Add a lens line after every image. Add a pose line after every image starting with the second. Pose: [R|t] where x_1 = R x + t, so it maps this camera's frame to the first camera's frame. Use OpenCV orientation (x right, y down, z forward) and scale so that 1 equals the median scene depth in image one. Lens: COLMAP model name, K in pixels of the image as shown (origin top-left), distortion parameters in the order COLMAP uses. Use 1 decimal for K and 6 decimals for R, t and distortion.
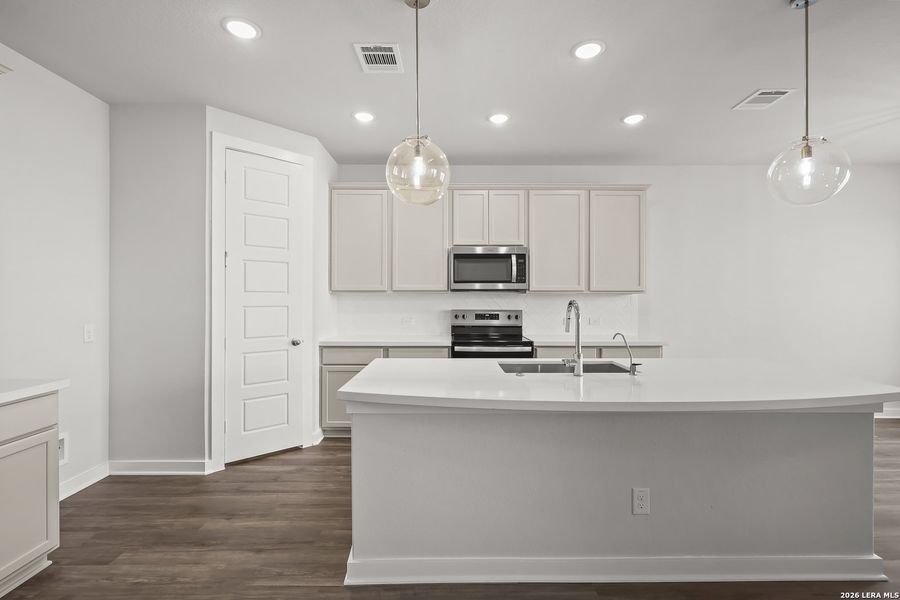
lens RADIAL K [[415.5, 0, 451.4], [0, 415.5, 298.2], [0, 0, 1]] dist [-0.007559, 0.003483]
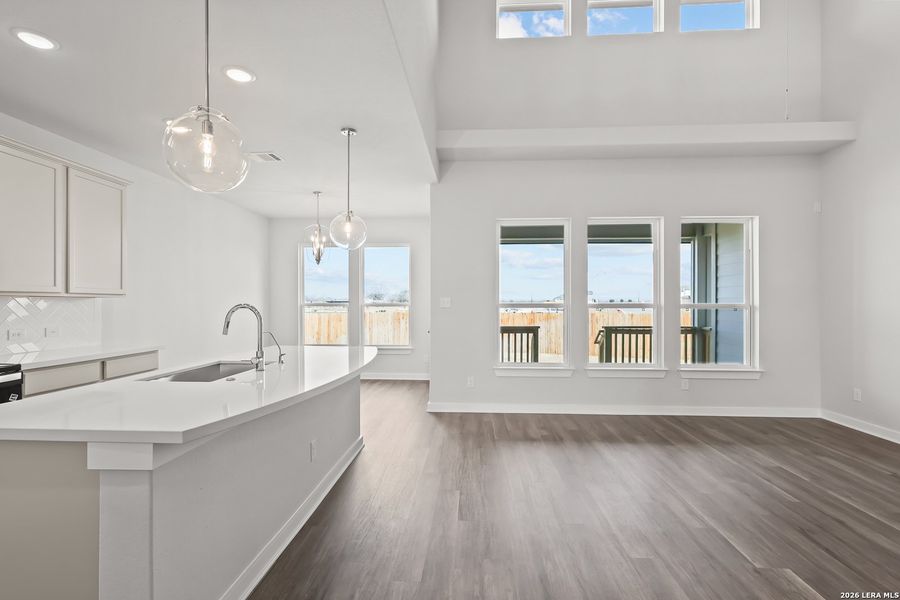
lens RADIAL K [[415.5, 0, 452.0], [0, 415.5, 304.7], [0, 0, 1]] dist [-0.007559, 0.003483]
pose [[0.069474, -0.006752, 0.997561, -0.413988], [0.001039, 0.999977, 0.006696, -0.000137], [-0.997583, 0.000571, 0.069480, 0.210783]]
